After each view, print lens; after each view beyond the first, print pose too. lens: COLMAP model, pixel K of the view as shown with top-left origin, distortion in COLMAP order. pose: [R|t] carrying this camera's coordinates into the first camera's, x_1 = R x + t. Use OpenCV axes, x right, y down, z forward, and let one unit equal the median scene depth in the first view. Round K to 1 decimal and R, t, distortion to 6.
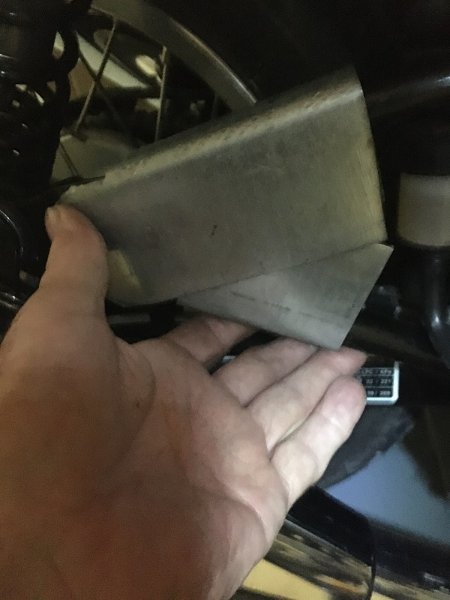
lens RADIAL K [[512.6, 0, 225.0], [0, 512.6, 300.0], [0, 0, 1]] dist [0.089675, -0.138315]
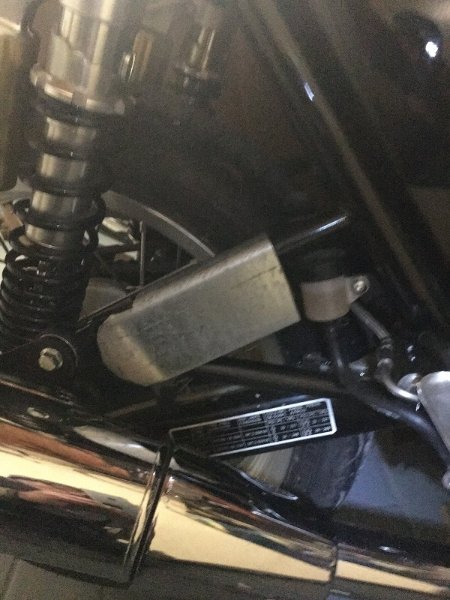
lens RADIAL K [[512.6, 0, 225.0], [0, 512.6, 300.0], [0, 0, 1]] dist [0.089675, -0.138315]
pose [[0.983735, -0.136982, 0.116199, -0.101956], [0.159494, 0.963673, -0.214232, 0.121744], [-0.082632, 0.229281, 0.969847, -0.540547]]
